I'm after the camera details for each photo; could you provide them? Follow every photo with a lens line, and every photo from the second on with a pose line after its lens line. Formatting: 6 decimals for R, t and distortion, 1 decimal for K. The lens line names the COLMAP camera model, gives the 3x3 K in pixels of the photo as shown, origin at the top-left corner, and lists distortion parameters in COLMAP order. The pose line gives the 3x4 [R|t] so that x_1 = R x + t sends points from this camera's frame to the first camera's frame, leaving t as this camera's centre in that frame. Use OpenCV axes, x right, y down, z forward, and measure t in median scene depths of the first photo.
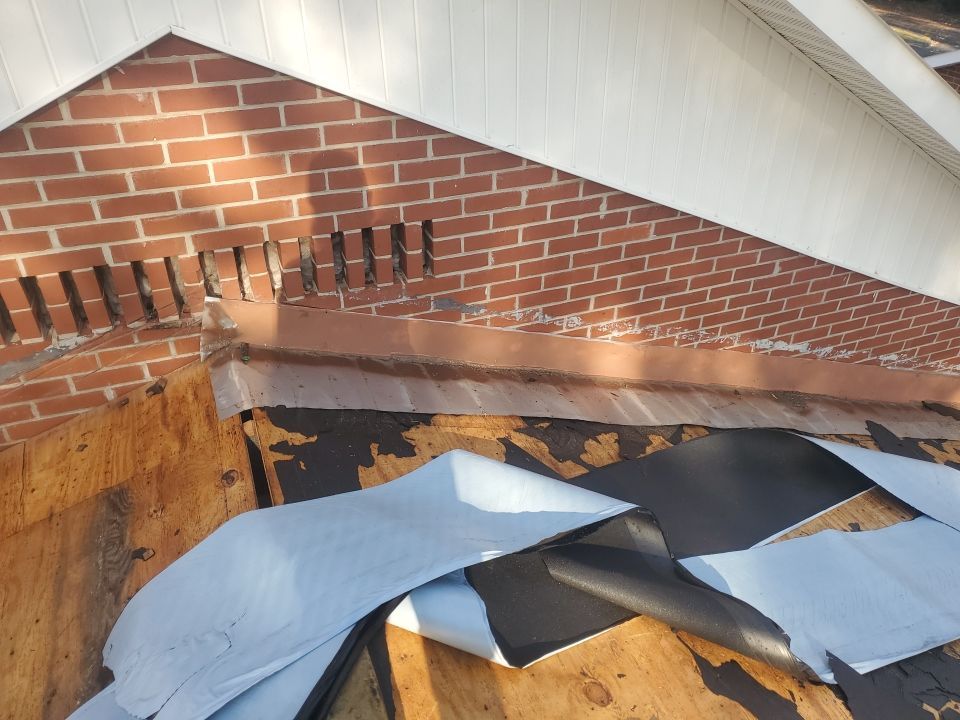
lens RADIAL K [[779.5, 0, 480.0], [0, 779.5, 360.0], [0, 0, 1]] dist [-0.002892, -0.006886]
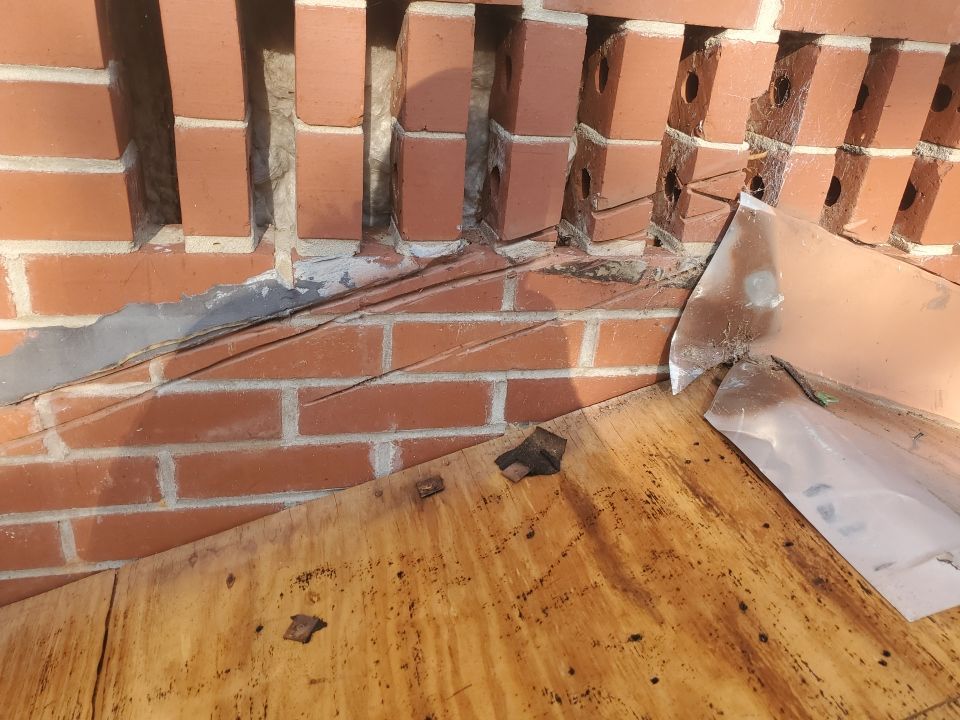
lens RADIAL K [[744.4, 0, 459.8], [0, 744.4, 358.9], [0, 0, 1]] dist [-0.004318, -0.008481]
pose [[0.990469, 0.113948, -0.077378, -0.435911], [-0.124678, 0.980475, -0.152066, 0.048034], [0.058539, 0.160264, 0.985337, 0.698952]]
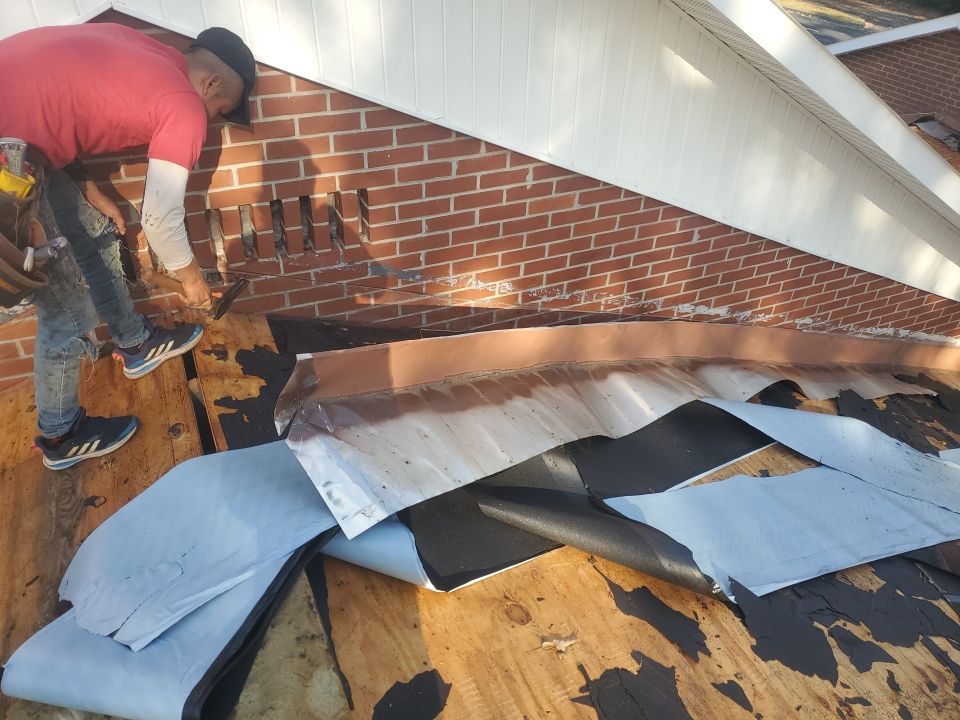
lens RADIAL K [[792.2, 0, 476.0], [0, 792.2, 357.2], [0, 0, 1]] dist [-0.004766, -0.003000]
pose [[0.998568, -0.012958, 0.051907, 0.028444], [0.012169, 0.999806, 0.015501, 0.034517], [-0.052098, -0.014847, 0.998532, -0.086232]]
